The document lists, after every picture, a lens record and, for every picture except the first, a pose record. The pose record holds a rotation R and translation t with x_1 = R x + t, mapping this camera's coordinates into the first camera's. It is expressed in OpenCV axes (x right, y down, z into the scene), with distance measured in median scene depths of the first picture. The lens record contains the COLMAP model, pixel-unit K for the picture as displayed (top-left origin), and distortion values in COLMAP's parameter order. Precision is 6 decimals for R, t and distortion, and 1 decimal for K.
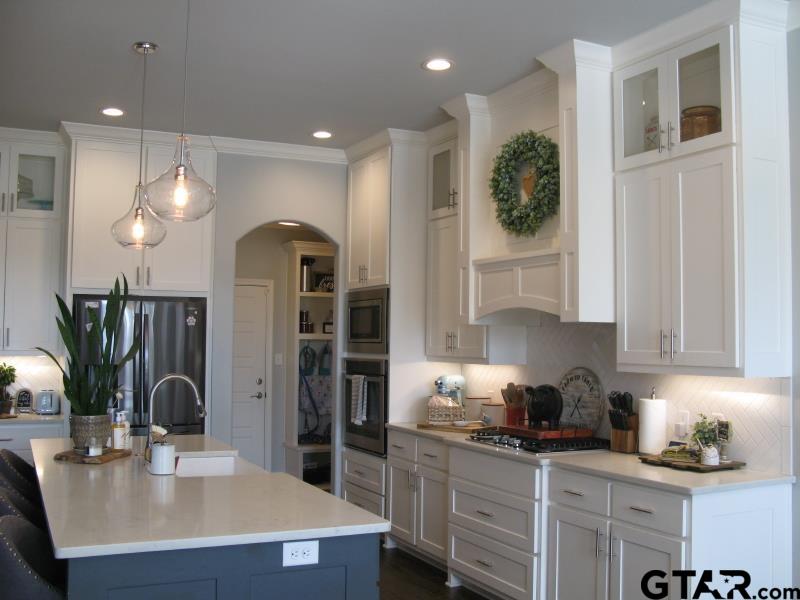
lens RADIAL K [[835.3, 0, 400.0], [0, 835.3, 300.0], [0, 0, 1]] dist [-0.195759, 0.232594]
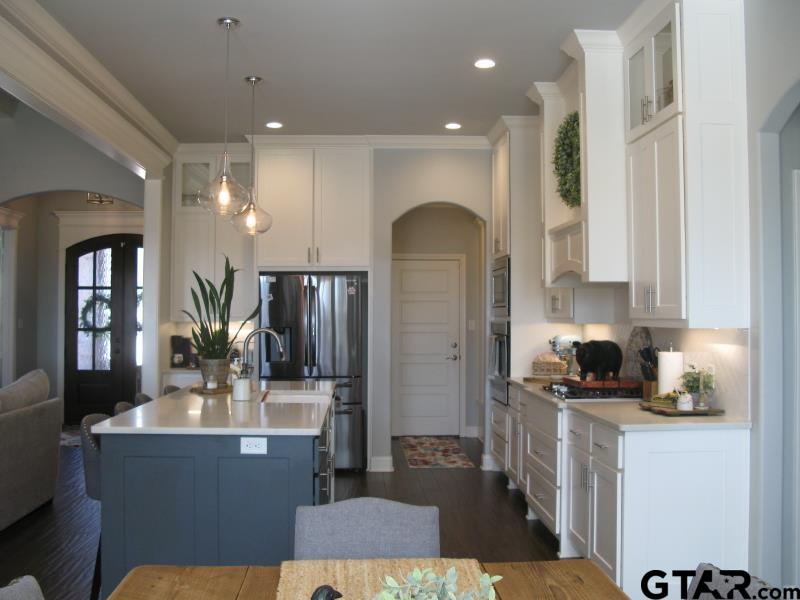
lens RADIAL K [[841.7, 0, 399.7], [0, 841.7, 289.4], [0, 0, 1]] dist [-0.176946, 0.010272]
pose [[0.914807, -0.022175, -0.403283, 0.396847], [0.028461, 0.999549, 0.009598, 0.017448], [0.402888, -0.020258, 0.915025, -0.122391]]
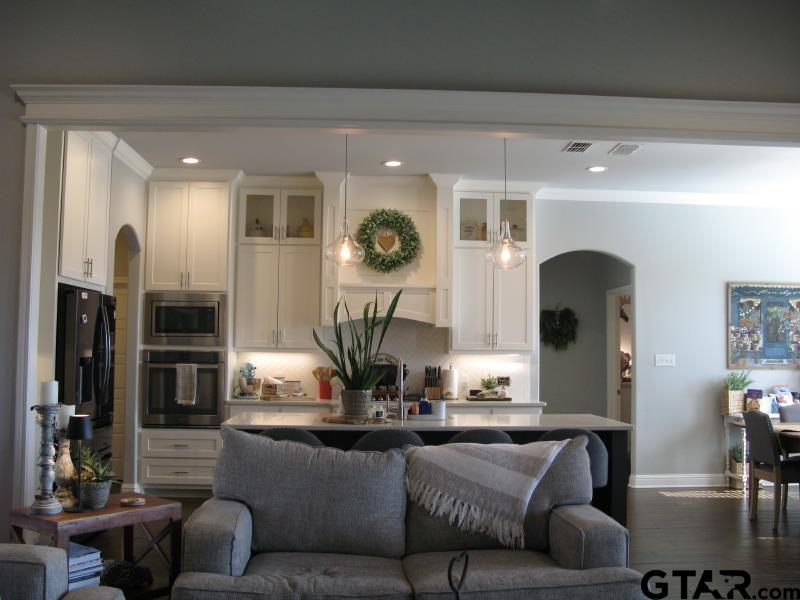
lens RADIAL K [[835.3, 0, 400.0], [0, 835.3, 300.0], [0, 0, 1]] dist [-0.195759, 0.232594]
pose [[0.388222, 0.050038, 0.920207, -1.380661], [-0.051628, 0.998138, -0.032495, 0.028361], [-0.920119, -0.034893, 0.390082, 0.342540]]
